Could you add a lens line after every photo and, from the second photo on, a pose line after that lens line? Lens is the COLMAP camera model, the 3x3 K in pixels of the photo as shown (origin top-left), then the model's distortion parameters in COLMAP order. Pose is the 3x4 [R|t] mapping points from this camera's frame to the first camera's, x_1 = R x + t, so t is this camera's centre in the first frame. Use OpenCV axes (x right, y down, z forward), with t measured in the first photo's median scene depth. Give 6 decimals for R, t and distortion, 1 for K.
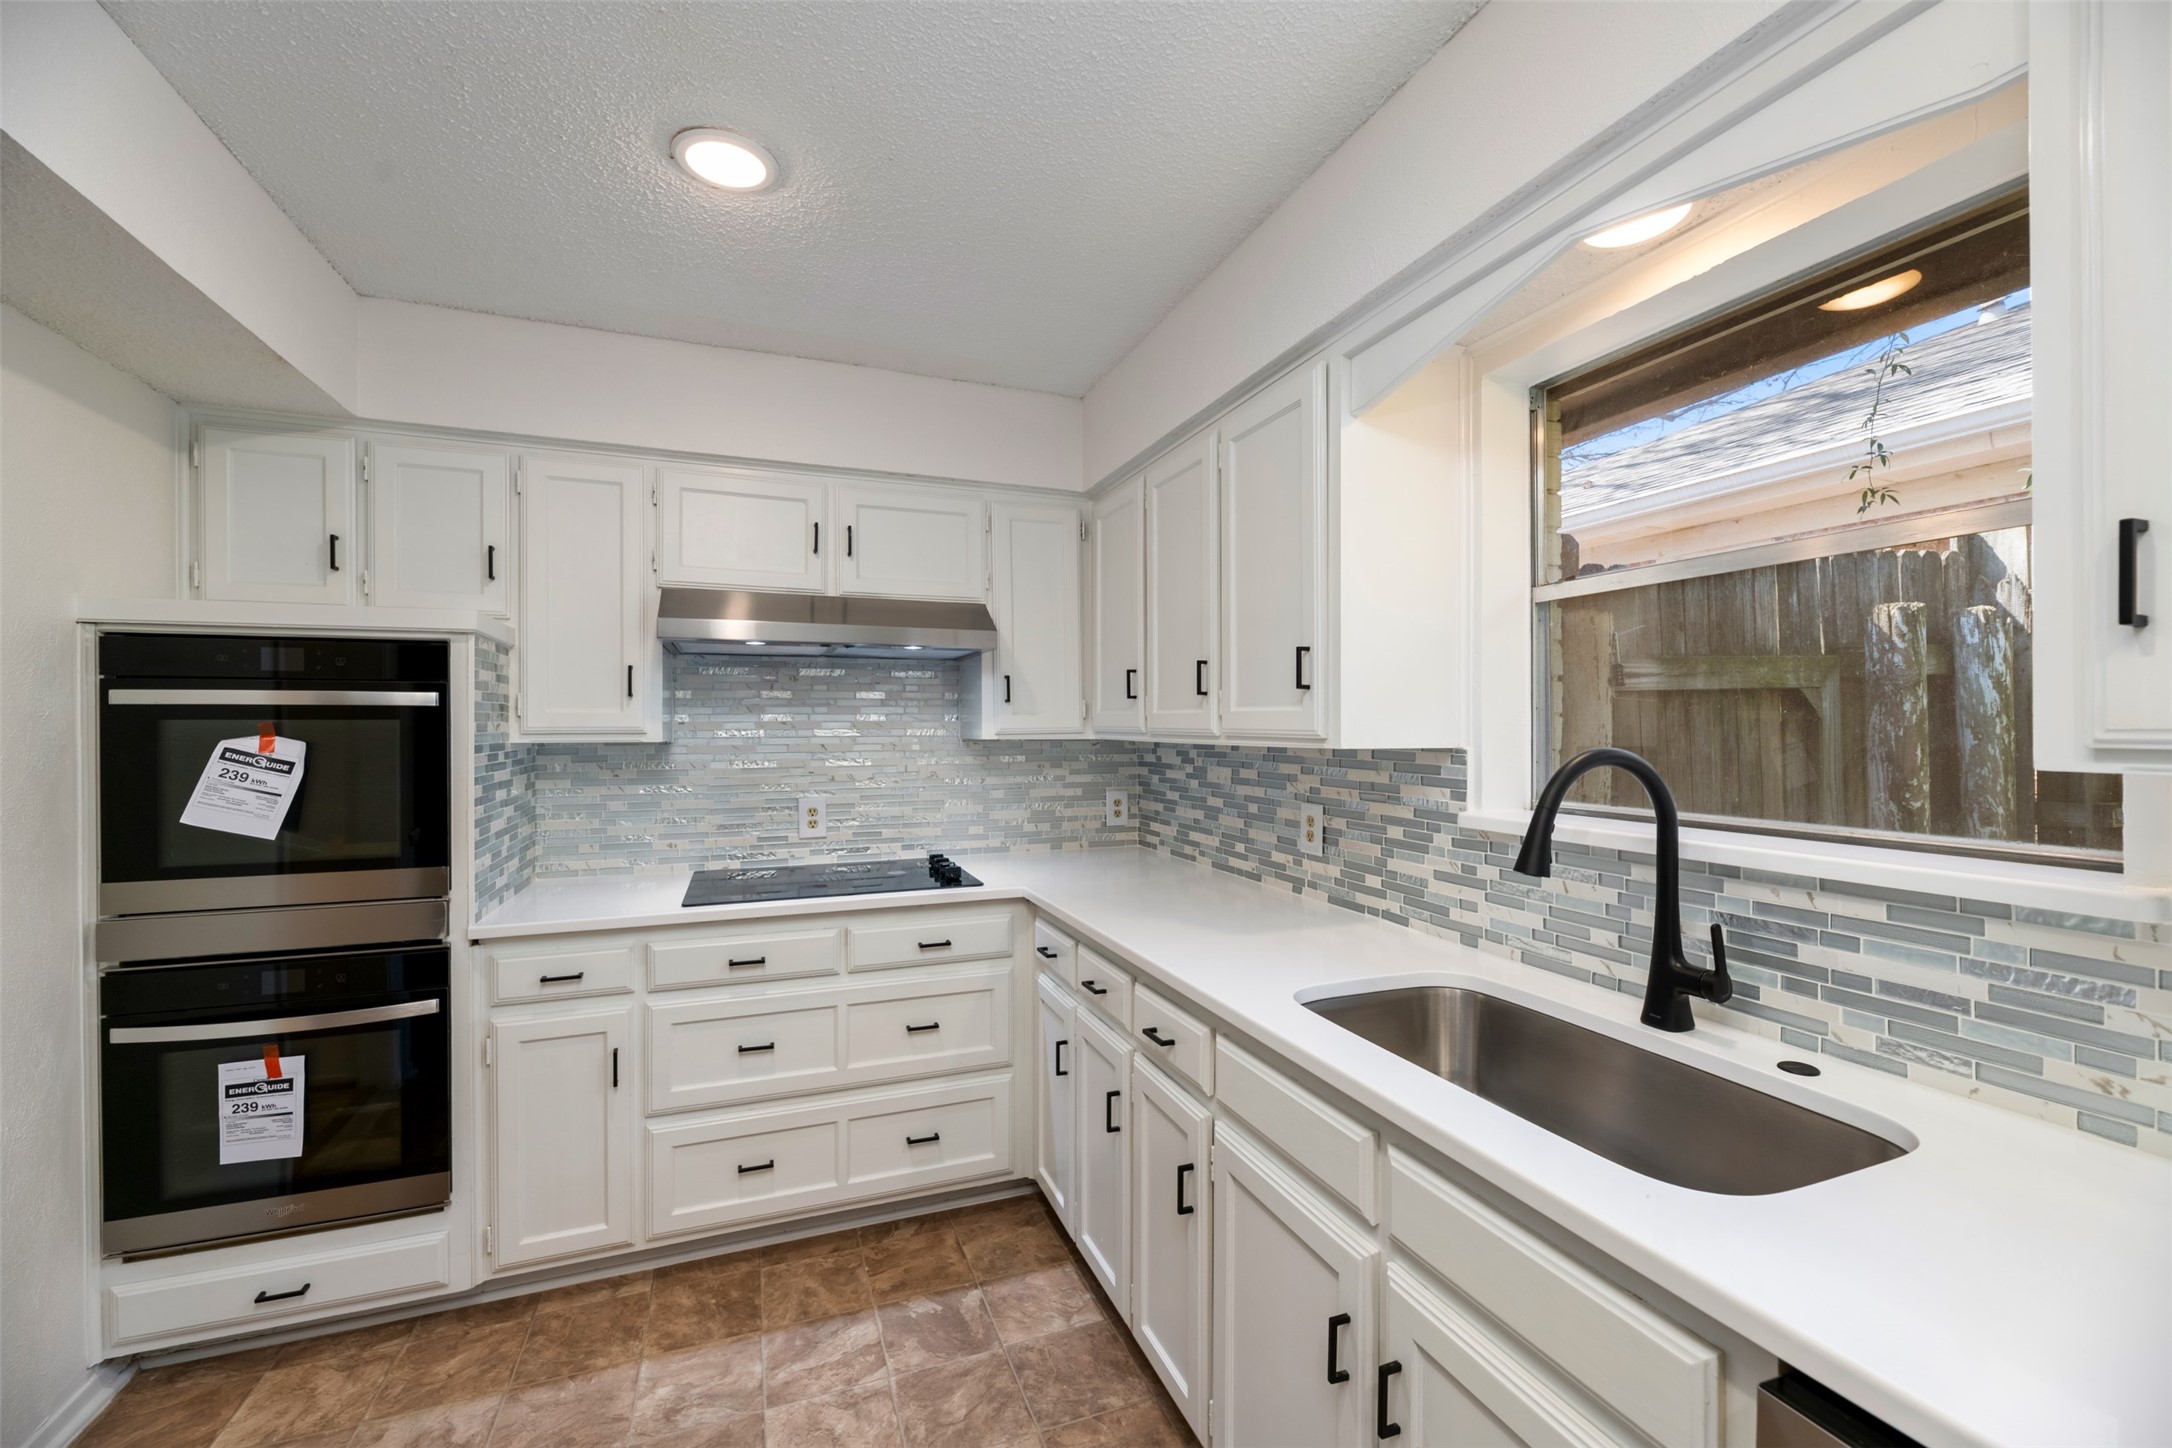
lens RADIAL K [[873.1, 0, 1085.5], [0, 873.1, 724.1], [0, 0, 1]] dist [-0.003586, -0.000223]
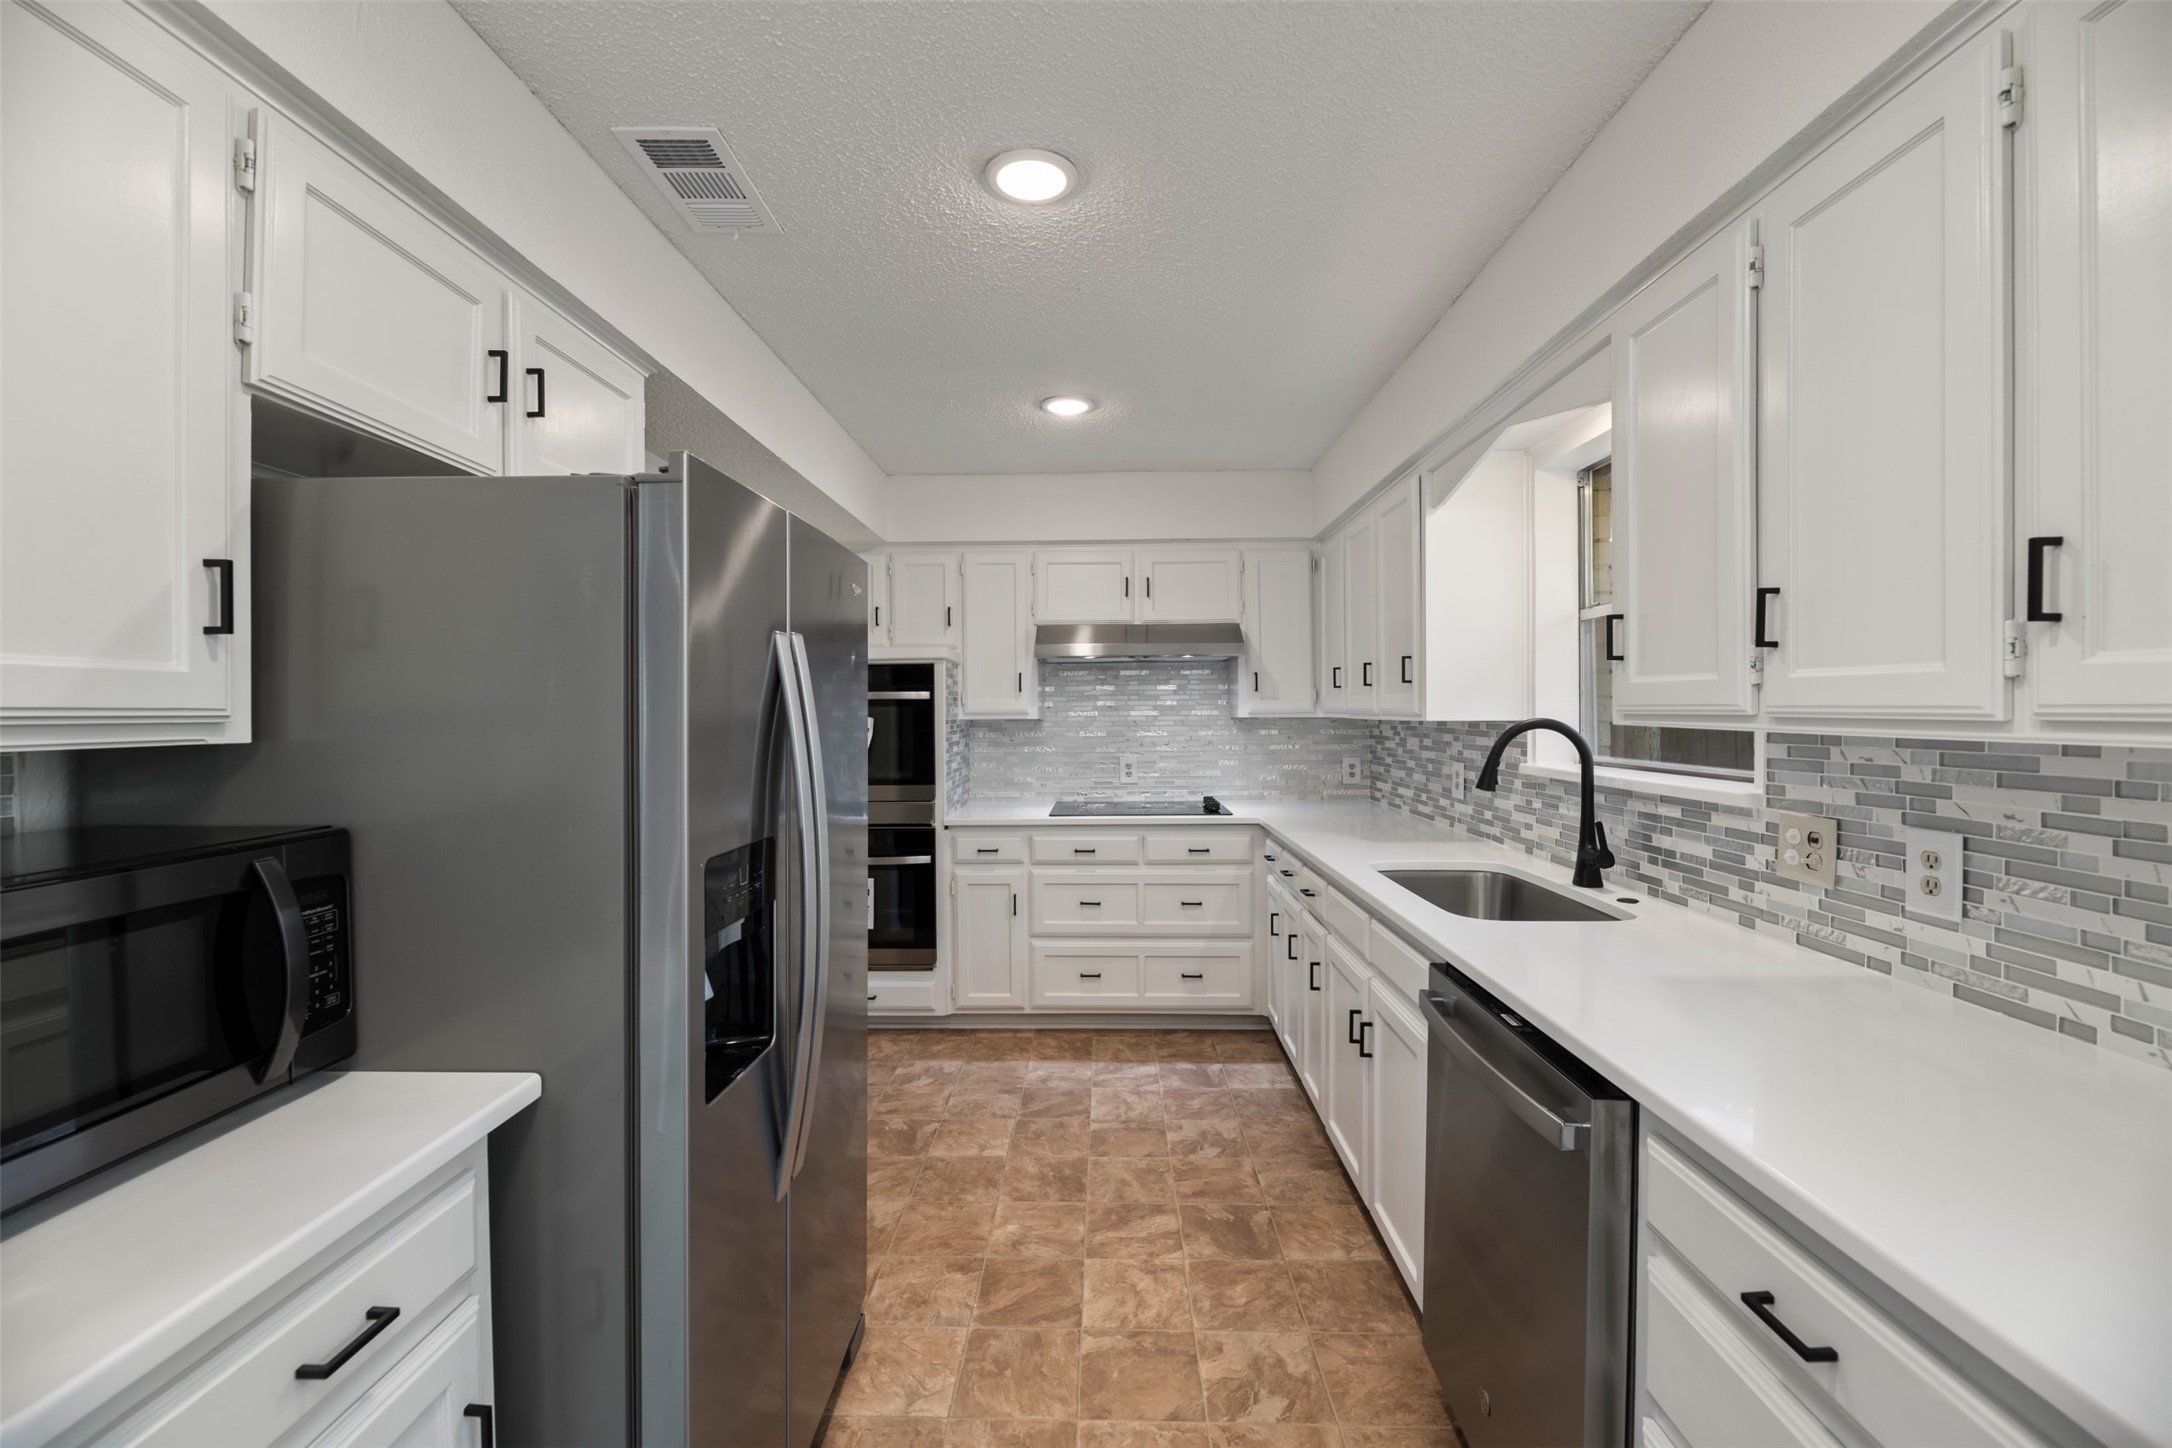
lens RADIAL K [[873.1, 0, 1089.2], [0, 873.1, 713.0], [0, 0, 1]] dist [-0.003586, -0.000223]
pose [[0.924929, -0.003710, -0.380121, 0.267349], [0.005977, 0.999971, 0.004782, 0.002594], [0.380092, -0.006695, 0.924924, -0.563590]]
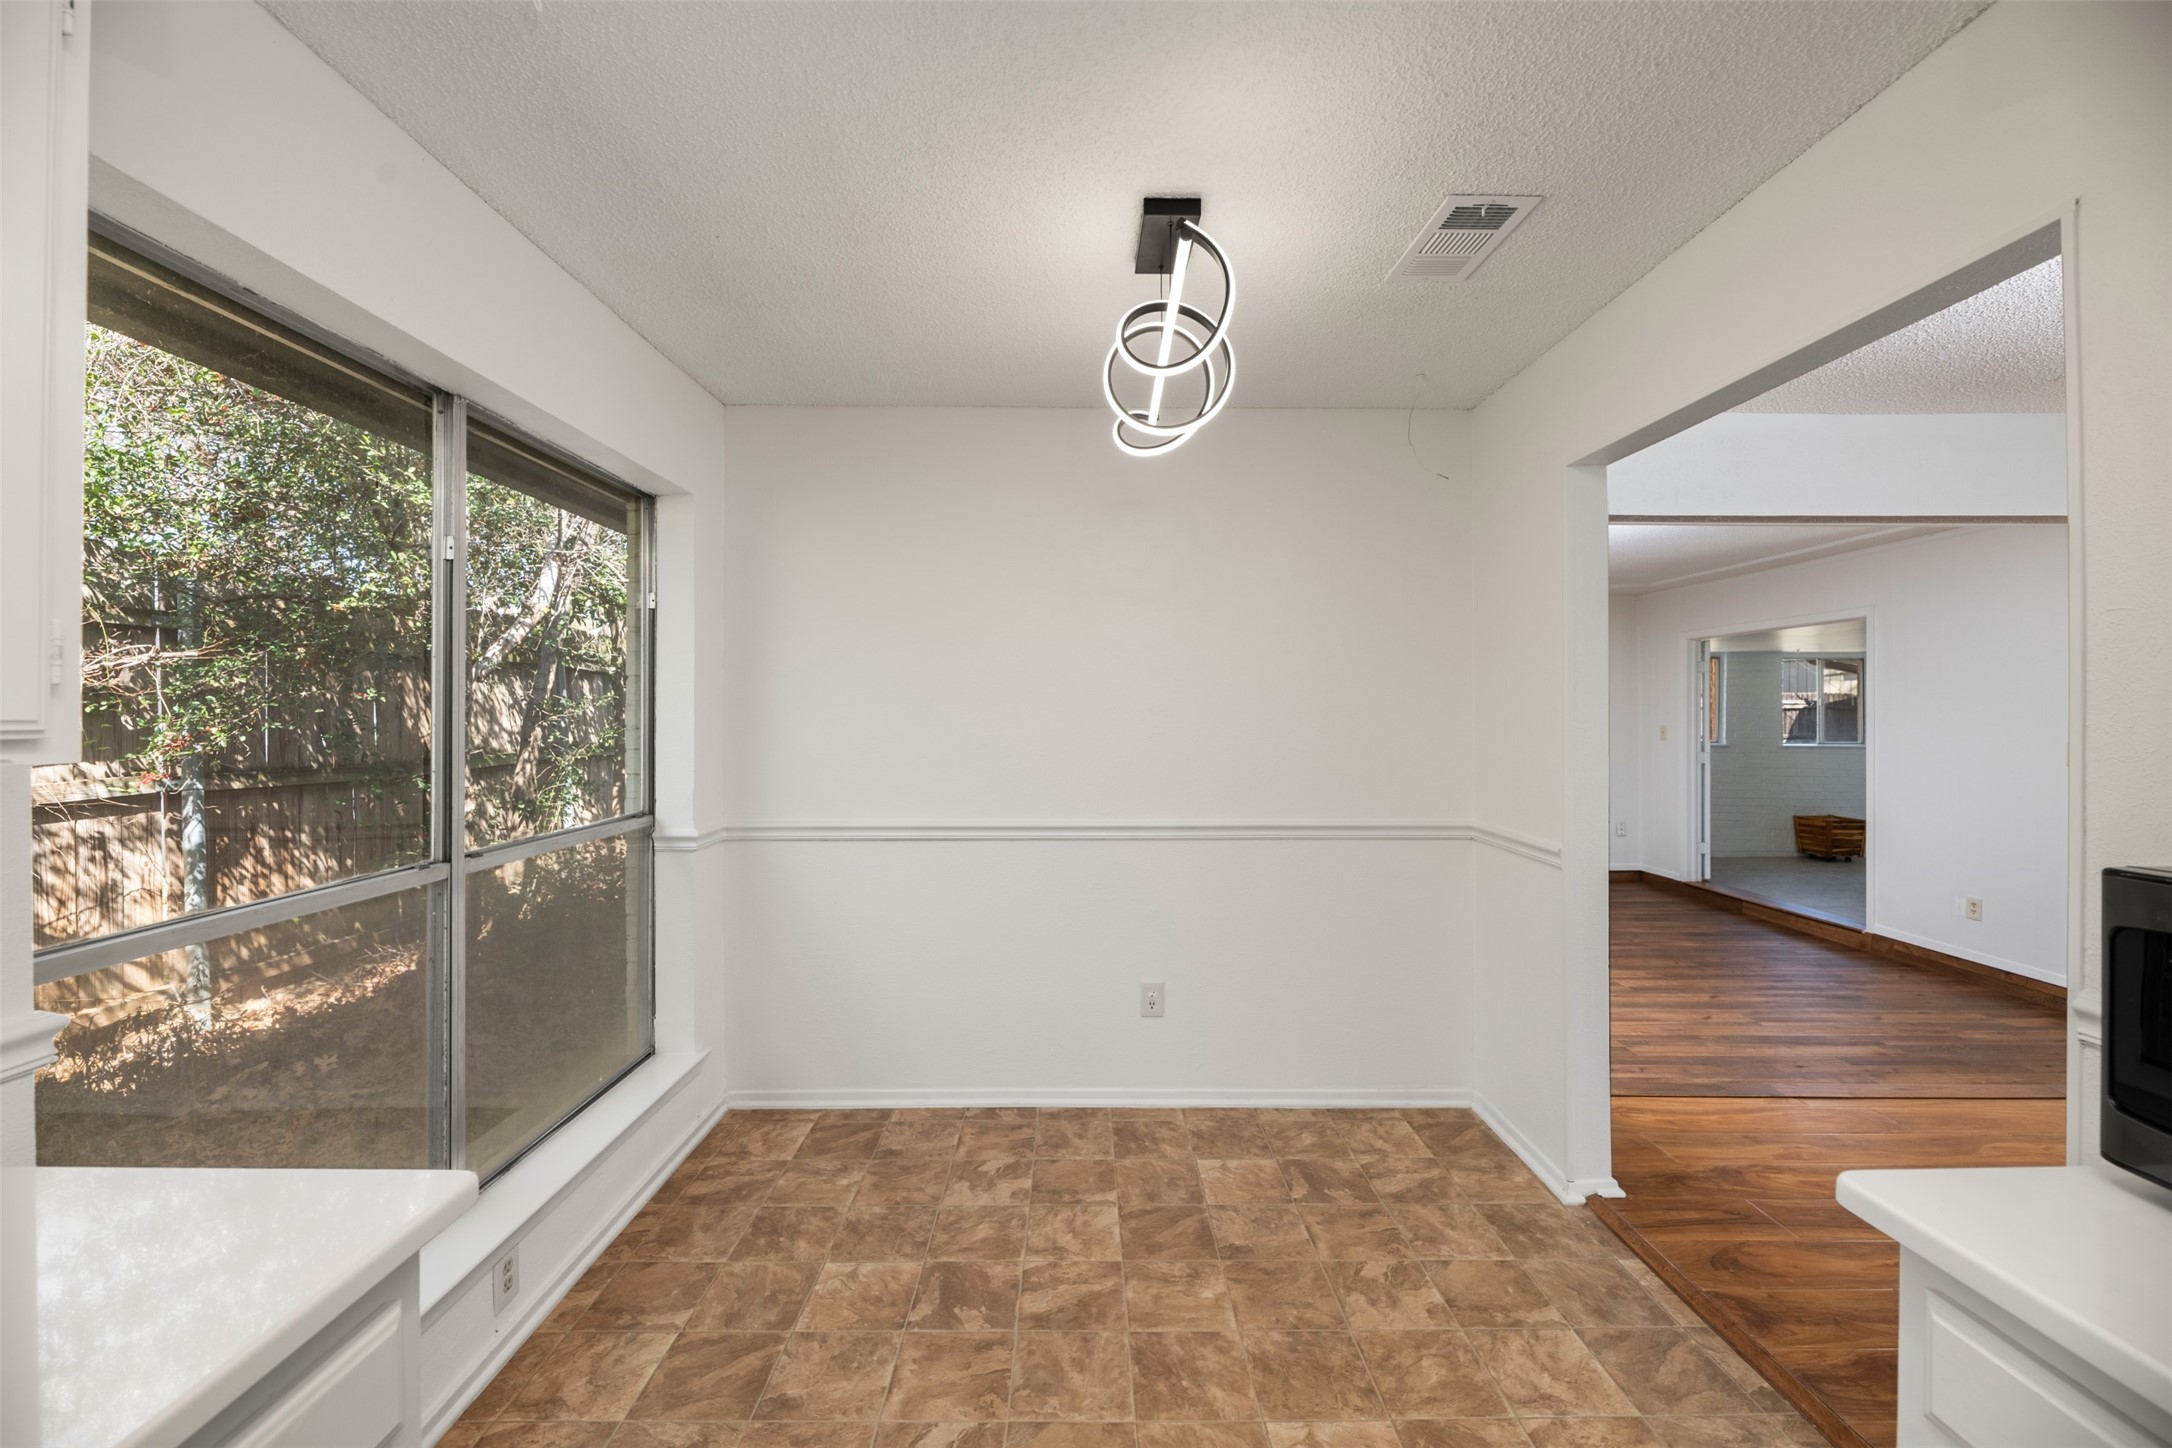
lens RADIAL K [[873.1, 0, 1078.9], [0, 873.1, 716.5], [0, 0, 1]] dist [-0.003586, -0.000223]
pose [[-0.931961, 0.029504, 0.361356, -2.281996], [0.031097, 0.999515, -0.001409, 0.012105], [-0.361223, 0.009924, -0.932427, 6.022806]]
